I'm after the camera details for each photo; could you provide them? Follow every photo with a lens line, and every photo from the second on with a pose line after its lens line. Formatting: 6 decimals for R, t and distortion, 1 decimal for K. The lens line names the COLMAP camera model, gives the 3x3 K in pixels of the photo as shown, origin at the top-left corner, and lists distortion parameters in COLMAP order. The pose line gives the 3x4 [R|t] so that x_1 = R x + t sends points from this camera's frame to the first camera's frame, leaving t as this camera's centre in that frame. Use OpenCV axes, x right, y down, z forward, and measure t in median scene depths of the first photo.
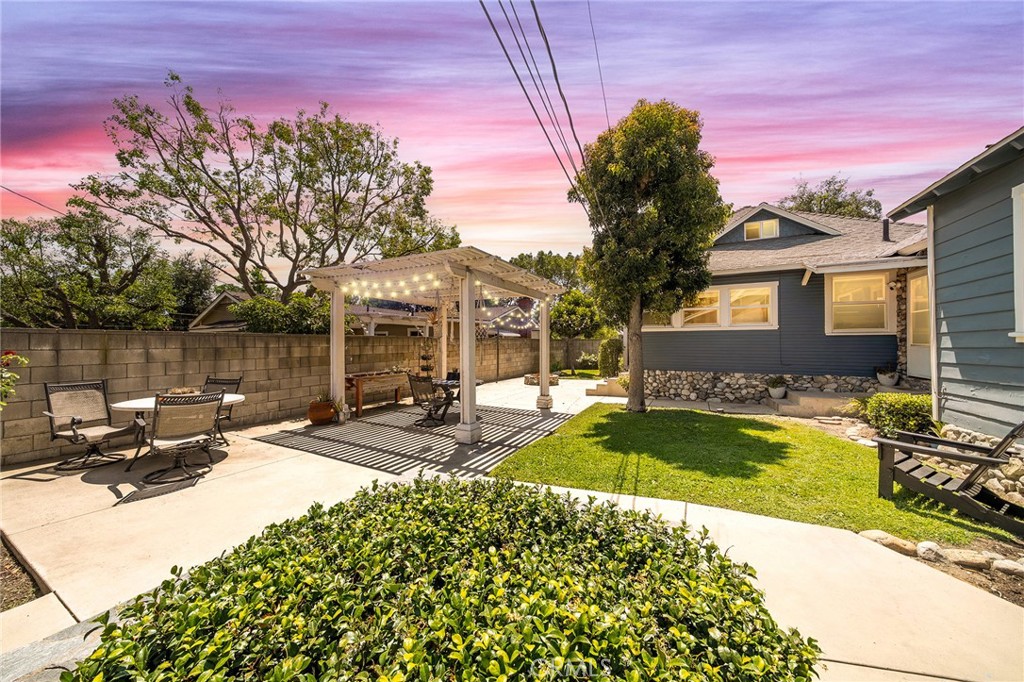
lens RADIAL K [[356.6, 0, 512.0], [0, 356.6, 341.0], [0, 0, 1]] dist [0.000460, -0.000023]
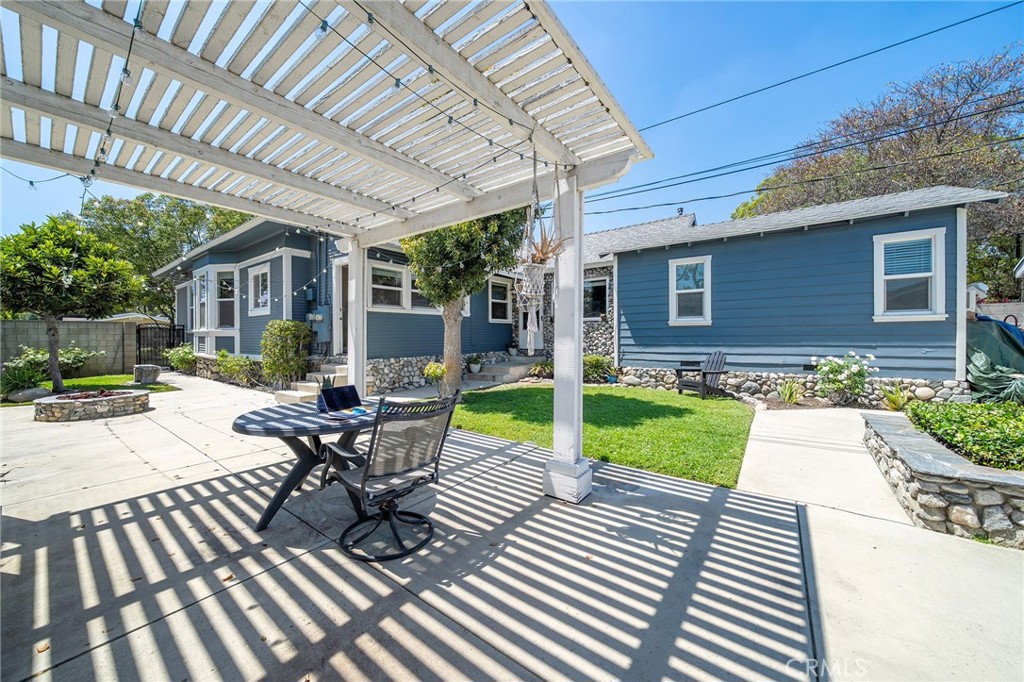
lens RADIAL K [[356.6, 0, 512.0], [0, 356.6, 341.0], [0, 0, 1]] dist [0.000460, -0.000023]
pose [[0.173496, -0.019055, 0.984650, -0.739443], [-0.005188, 0.999781, 0.020262, 0.042636], [-0.984821, -0.008624, 0.173359, 1.100673]]
